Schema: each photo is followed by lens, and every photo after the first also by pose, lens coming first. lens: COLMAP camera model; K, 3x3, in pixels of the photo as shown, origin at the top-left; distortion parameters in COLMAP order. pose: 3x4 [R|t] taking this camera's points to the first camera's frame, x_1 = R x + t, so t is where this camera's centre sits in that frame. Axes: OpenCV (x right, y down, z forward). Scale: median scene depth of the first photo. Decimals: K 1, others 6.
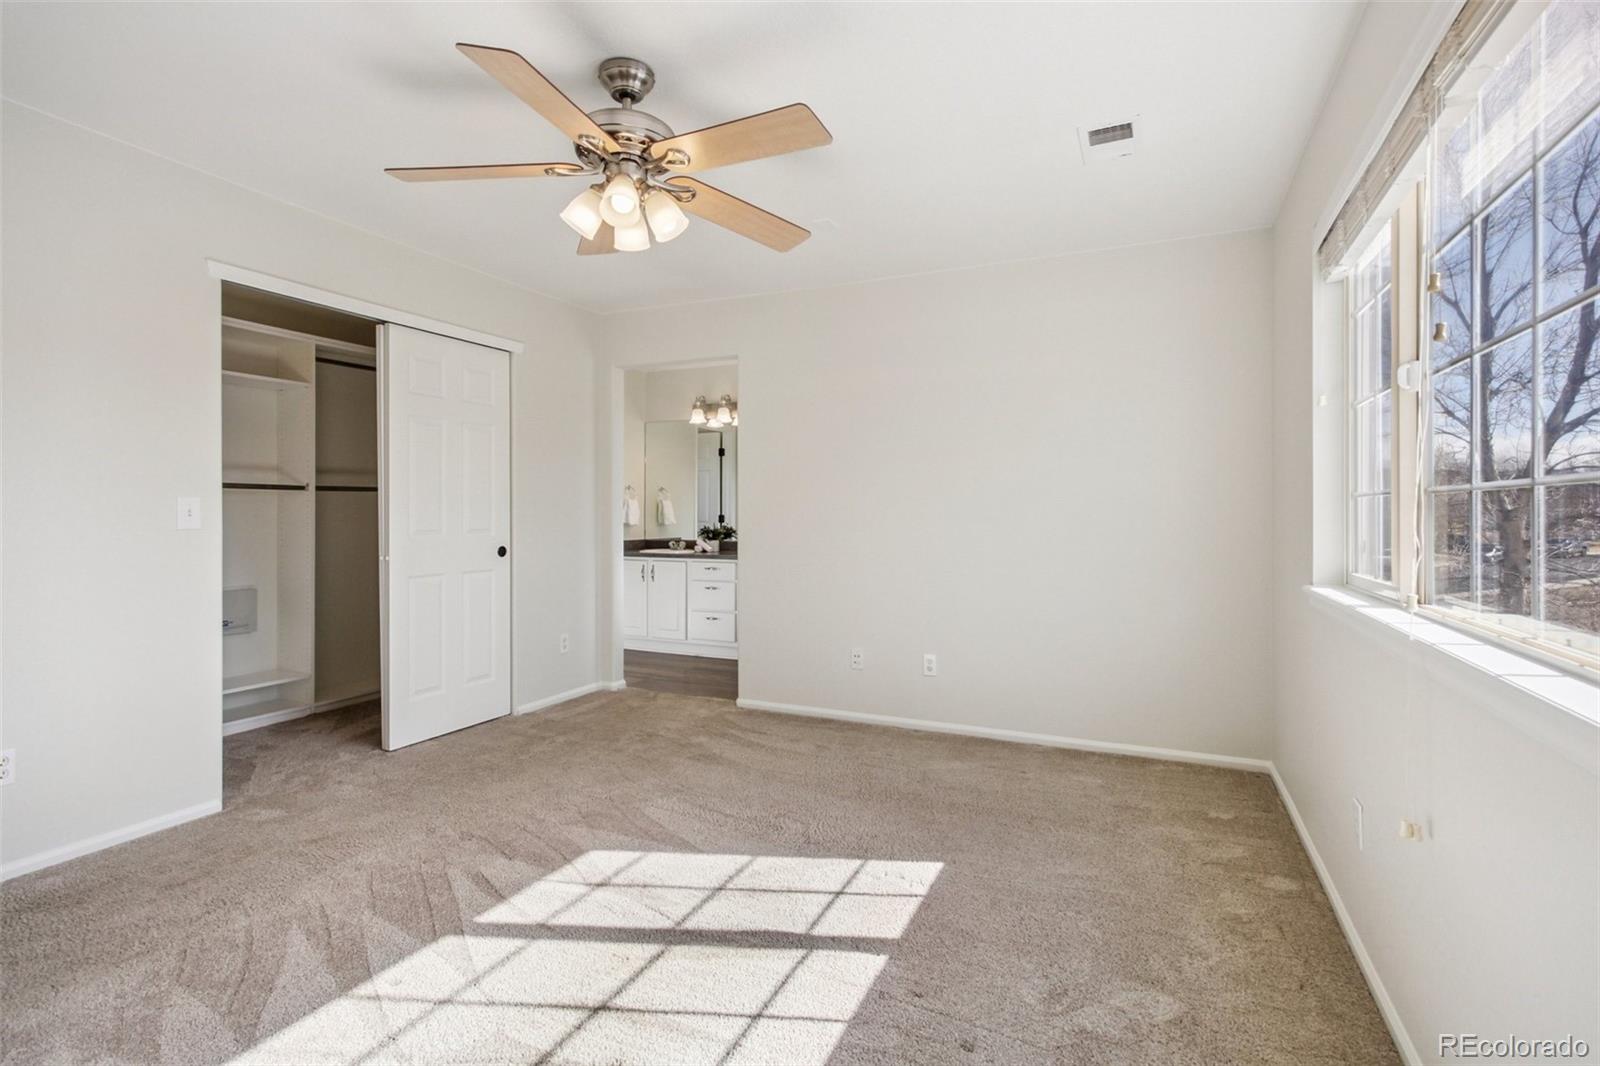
lens RADIAL K [[777.4, 0, 796.5], [0, 777.4, 521.9], [0, 0, 1]] dist [-0.016380, 0.014472]
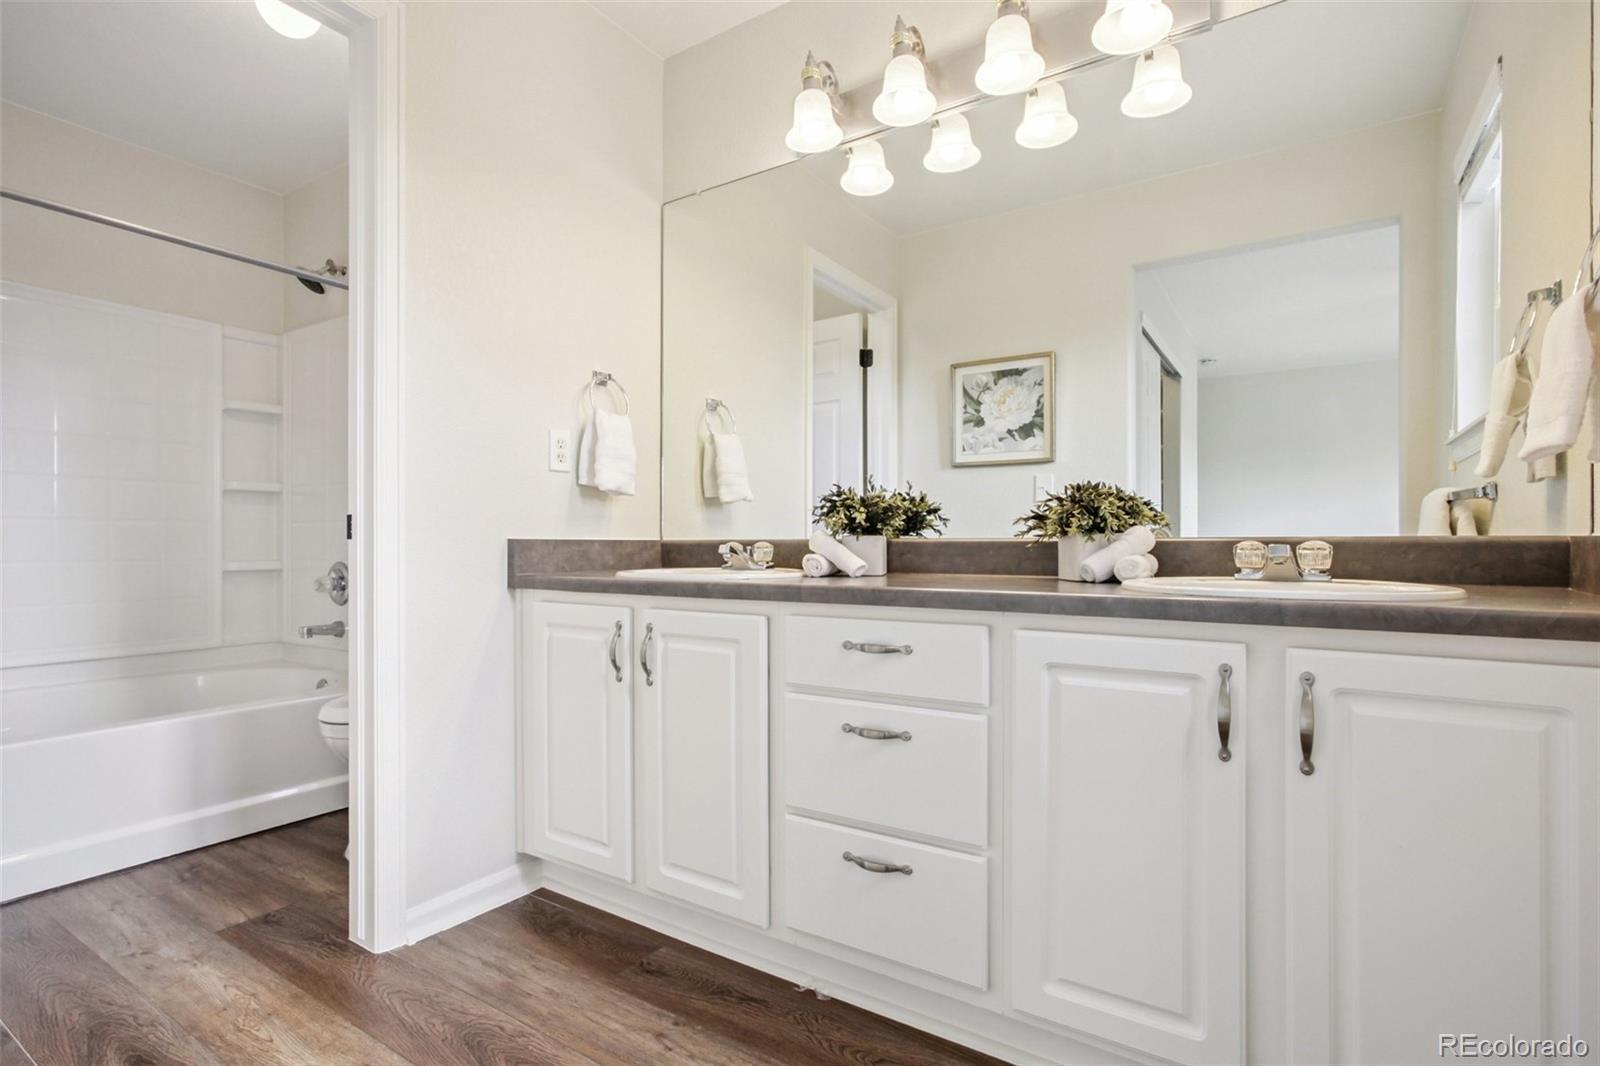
lens RADIAL K [[777.4, 0, 804.6], [0, 777.4, 544.0], [0, 0, 1]] dist [-0.016380, 0.014472]
pose [[0.990742, 0.002219, -0.135743, -0.089576], [-0.003723, 0.999934, -0.010826, 0.028888], [0.135710, 0.011231, 0.990685, 0.703144]]
